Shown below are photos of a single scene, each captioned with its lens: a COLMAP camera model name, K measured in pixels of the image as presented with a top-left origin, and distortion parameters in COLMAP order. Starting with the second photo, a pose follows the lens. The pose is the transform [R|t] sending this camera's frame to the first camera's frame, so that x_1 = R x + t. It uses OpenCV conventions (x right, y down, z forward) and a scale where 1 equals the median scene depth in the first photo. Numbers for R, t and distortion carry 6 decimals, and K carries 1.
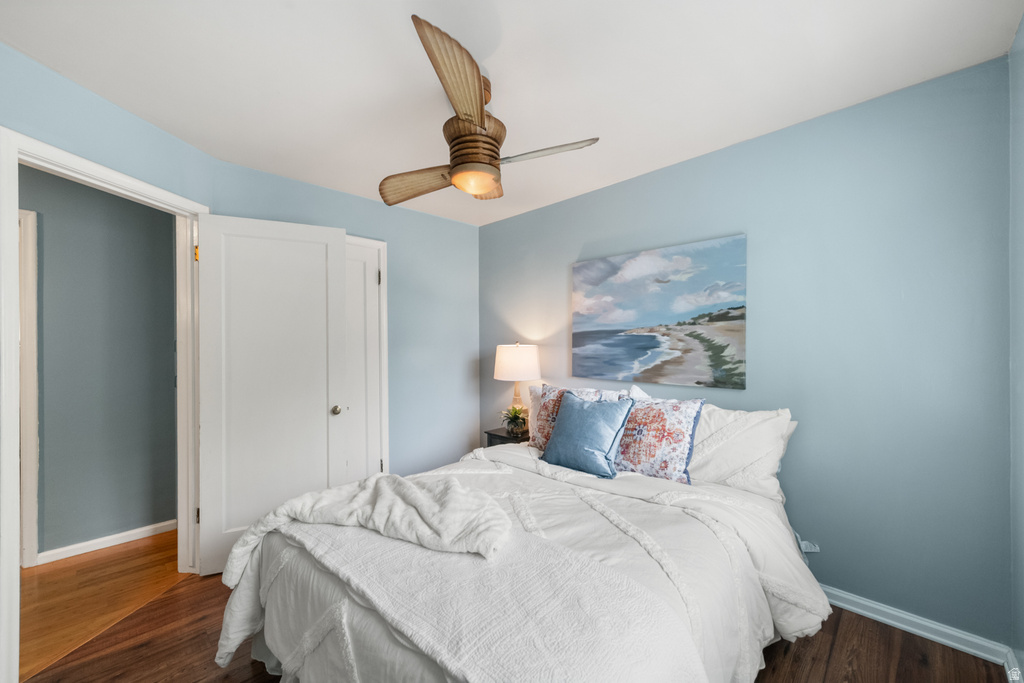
lens RADIAL K [[418.6, 0, 515.7], [0, 418.6, 344.9], [0, 0, 1]] dist [0.000555, -0.000638]
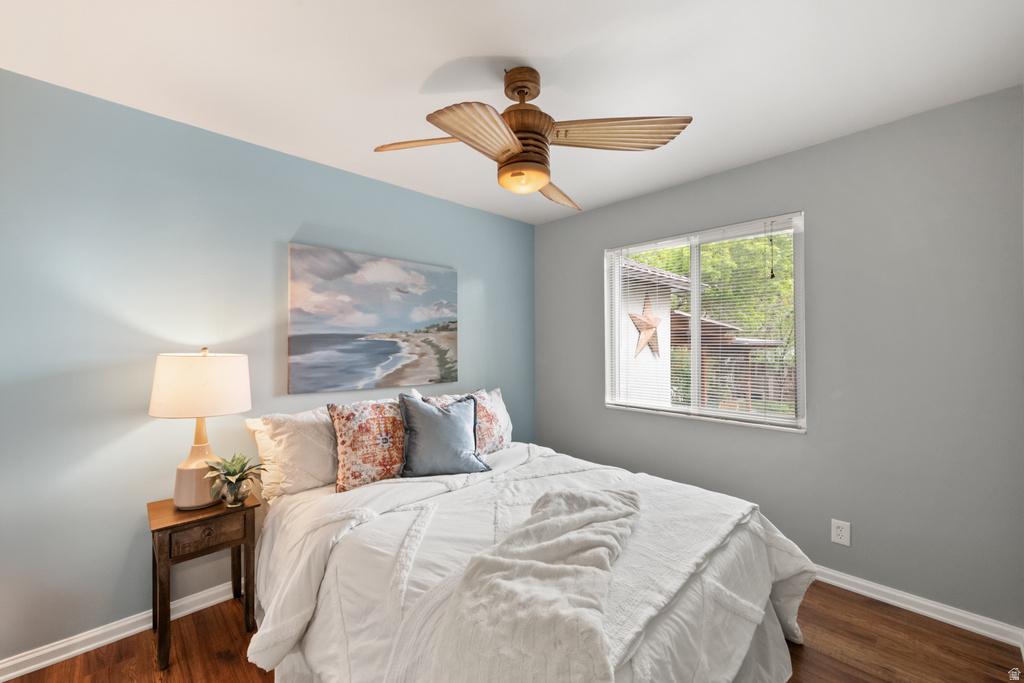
lens RADIAL K [[418.6, 0, 515.7], [0, 418.6, 339.9], [0, 0, 1]] dist [0.000555, -0.000638]
pose [[-0.034928, 0.014072, 0.999291, -0.746412], [0.007821, 0.999874, -0.013807, -0.009039], [-0.999359, 0.007334, -0.035034, 0.752703]]
